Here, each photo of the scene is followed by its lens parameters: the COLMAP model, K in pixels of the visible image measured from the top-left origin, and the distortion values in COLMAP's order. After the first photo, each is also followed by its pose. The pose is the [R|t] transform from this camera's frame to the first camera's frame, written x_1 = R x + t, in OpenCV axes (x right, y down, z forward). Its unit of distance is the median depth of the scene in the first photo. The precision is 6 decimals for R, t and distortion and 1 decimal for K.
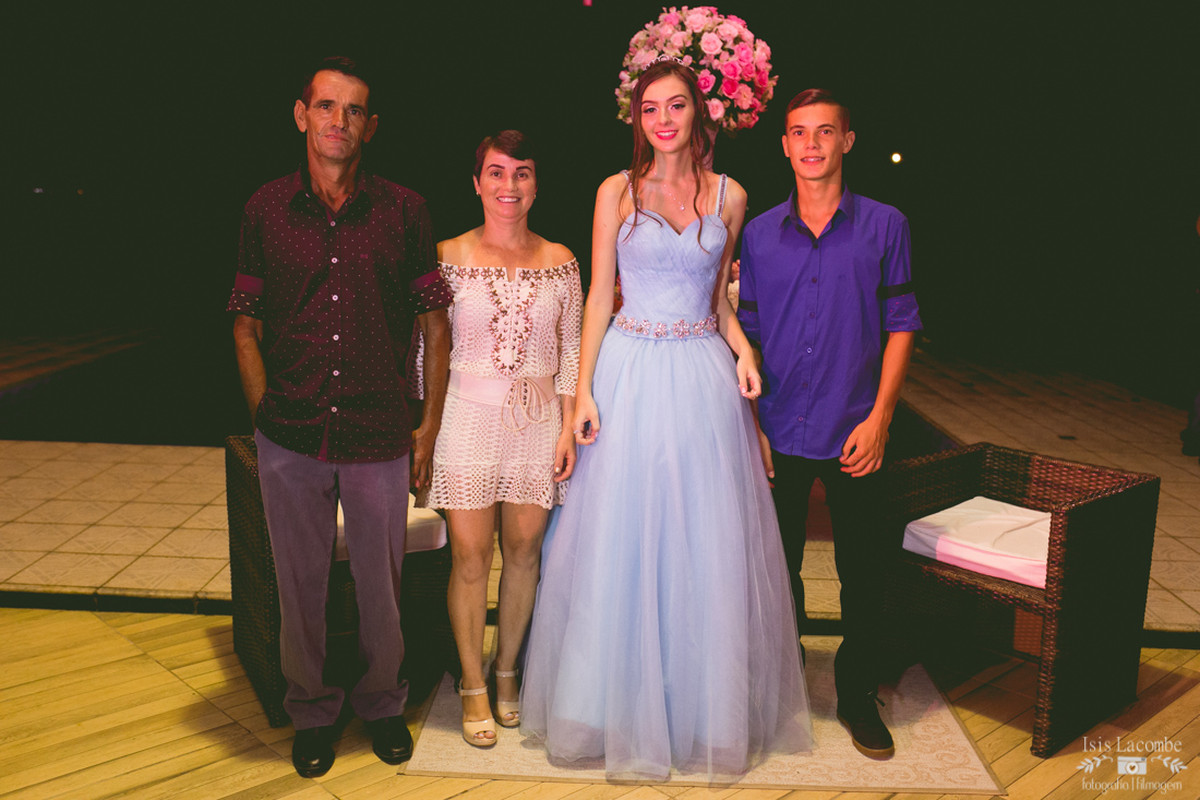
lens RADIAL K [[1186.7, 0, 599.3], [0, 1186.7, 404.0], [0, 0, 1]] dist [-0.031583, 0.063377]
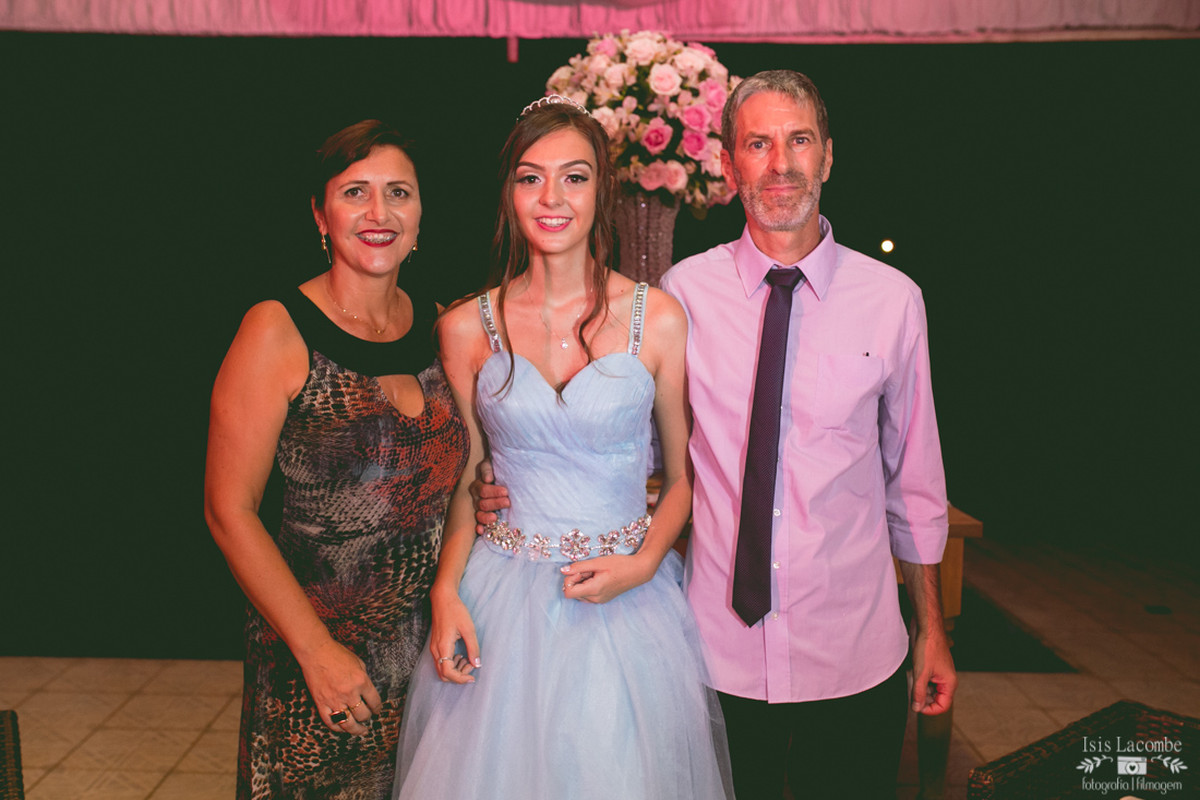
lens RADIAL K [[1301.1, 0, 566.3], [0, 1301.1, 404.2], [0, 0, 1]] dist [-0.017886, 0.027595]
pose [[0.999830, -0.017028, 0.007083, 0.030049], [0.017583, 0.996013, -0.087458, -0.057238], [-0.005566, 0.087568, 0.996143, 0.279806]]
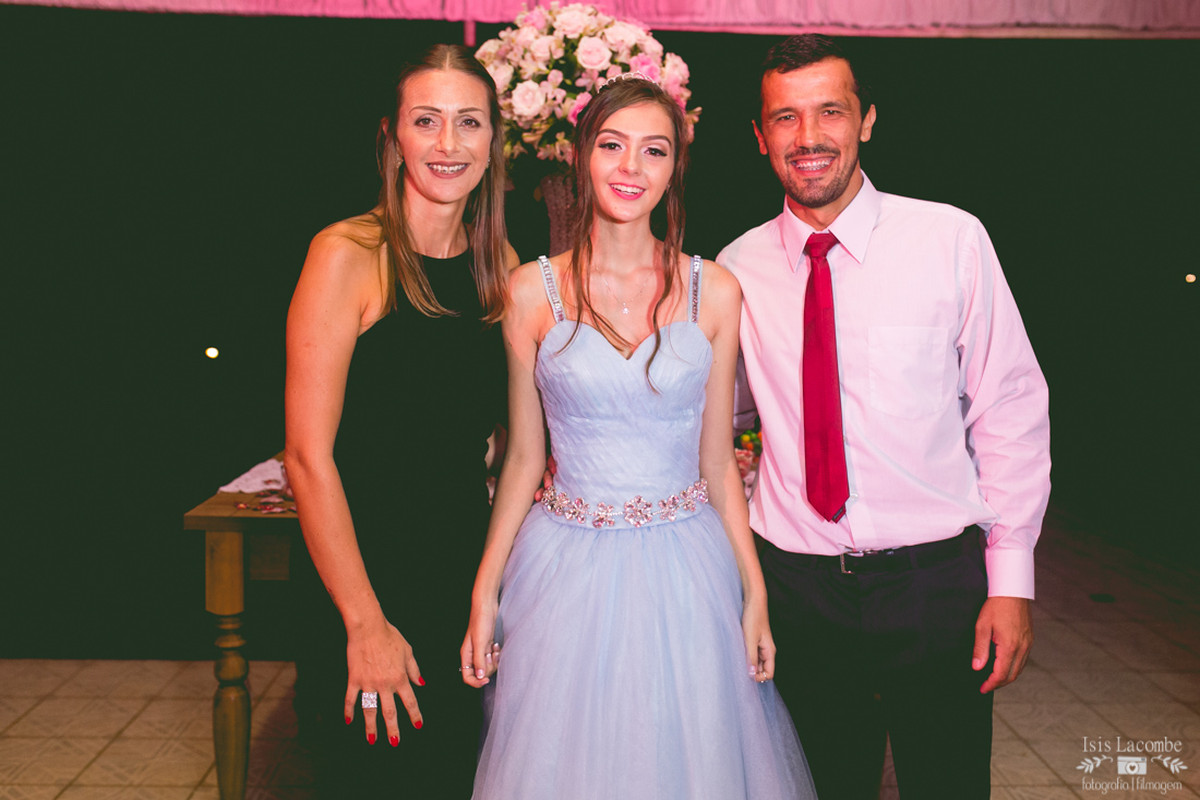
lens RADIAL K [[1263.0, 0, 635.1], [0, 1263.0, 383.7], [0, 0, 1]] dist [-0.020510, 0.035998]
pose [[0.997112, -0.012289, 0.074944, 0.063201], [0.019190, 0.995567, -0.092073, -0.063331], [-0.073480, 0.093245, 0.992928, 0.335944]]
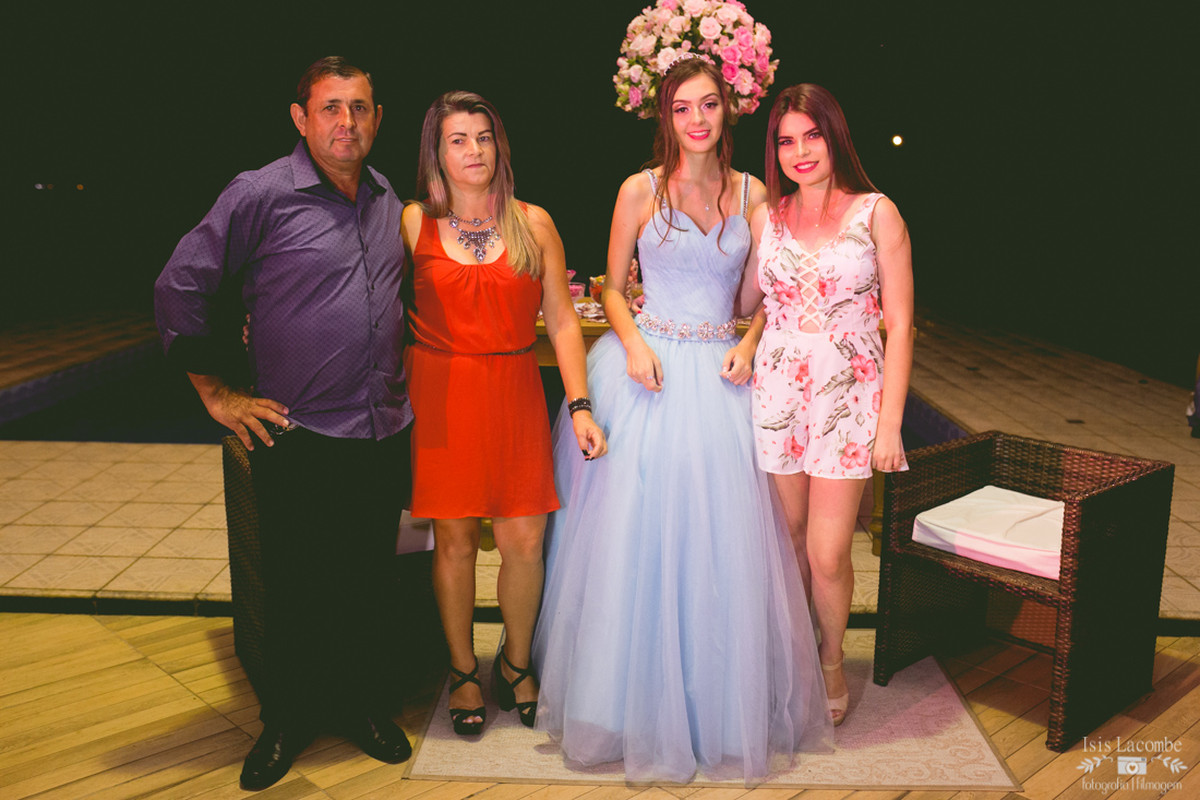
lens RADIAL K [[1186.7, 0, 599.3], [0, 1186.7, 404.0], [0, 0, 1]] dist [-0.031583, 0.063377]
pose [[0.999881, -0.015152, -0.002858, 0.000584], [0.015181, 0.999830, 0.010476, -0.004220], [0.002699, -0.010518, 0.999941, 0.014070]]
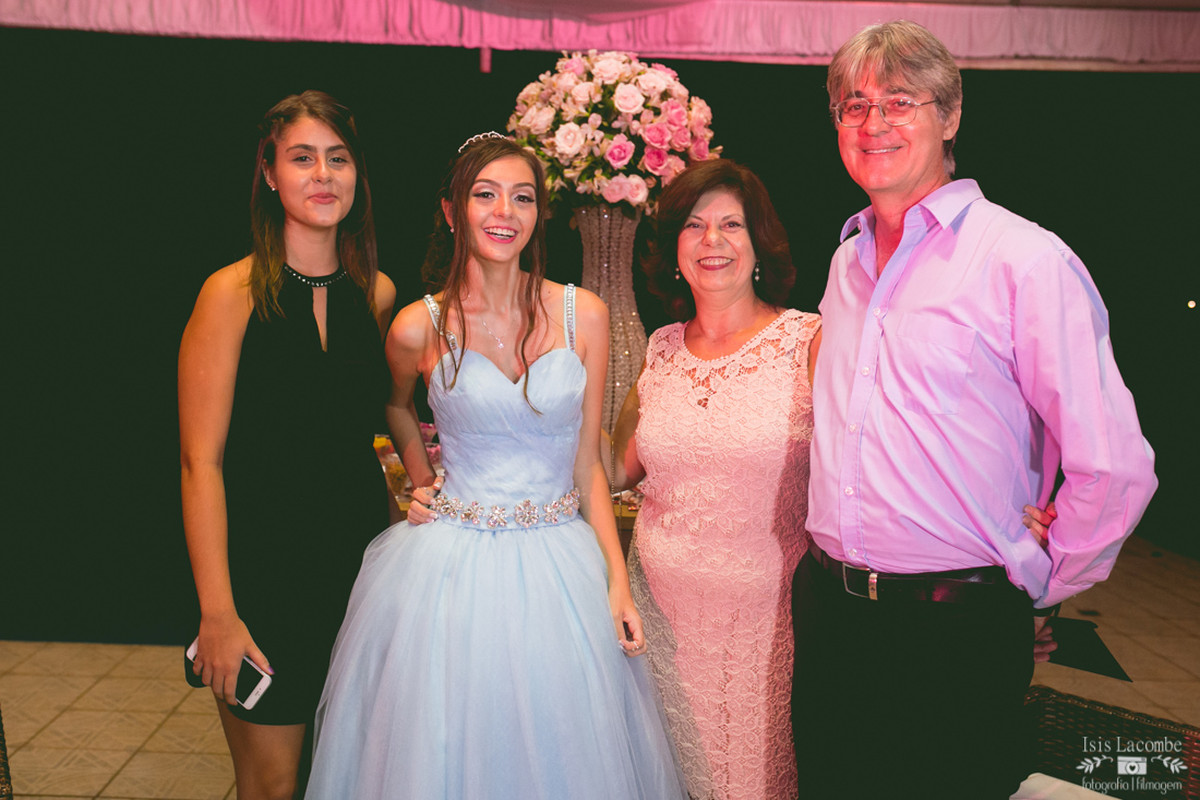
lens RADIAL K [[1290.6, 0, 587.9], [0, 1290.6, 398.4], [0, 0, 1]] dist [-0.019685, 0.028964]
pose [[0.998703, 0.005177, 0.050643, 0.031530], [-0.000326, 0.995446, -0.095323, -0.050939], [-0.050906, 0.095183, 0.994157, 0.246048]]
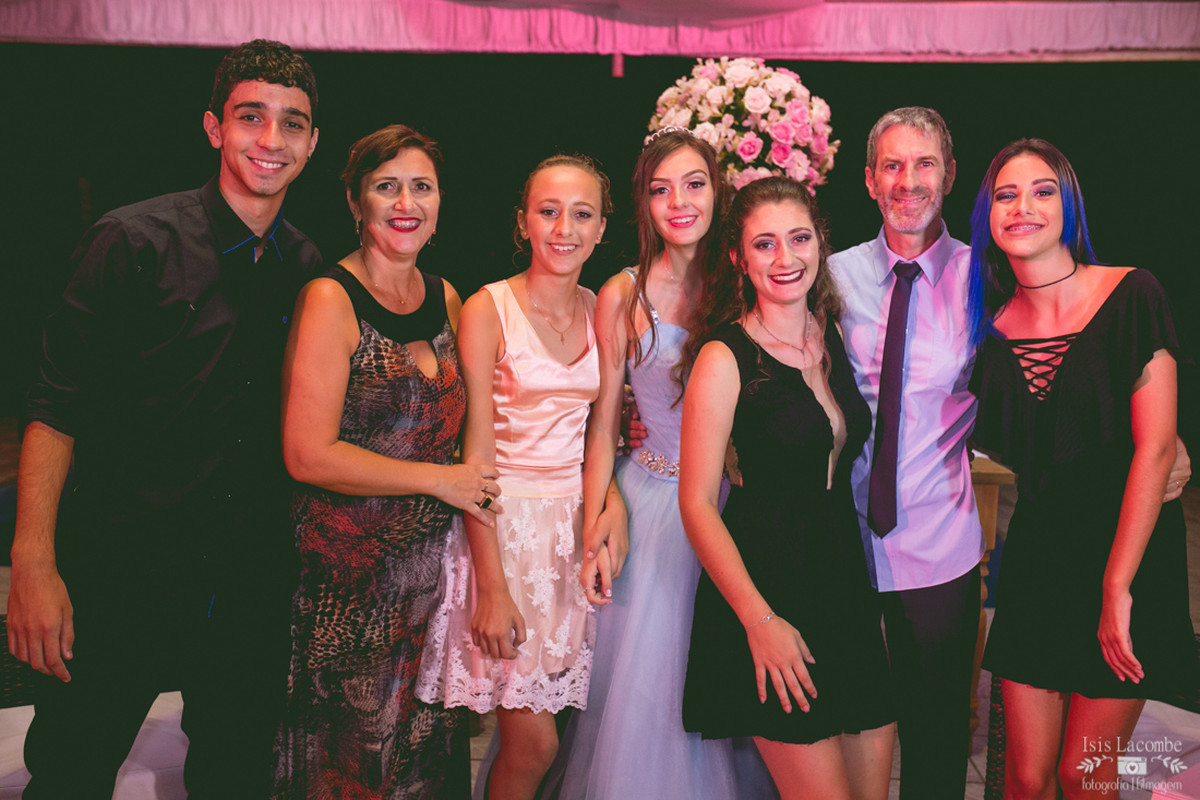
lens RADIAL K [[1186.7, 0, 599.3], [0, 1186.7, 404.0], [0, 0, 1]] dist [-0.031583, 0.063377]
pose [[0.999398, 0.002700, -0.034585, 0.015335], [-0.005090, 0.997590, -0.069192, -0.041380], [0.034315, 0.069327, 0.997004, 0.204826]]
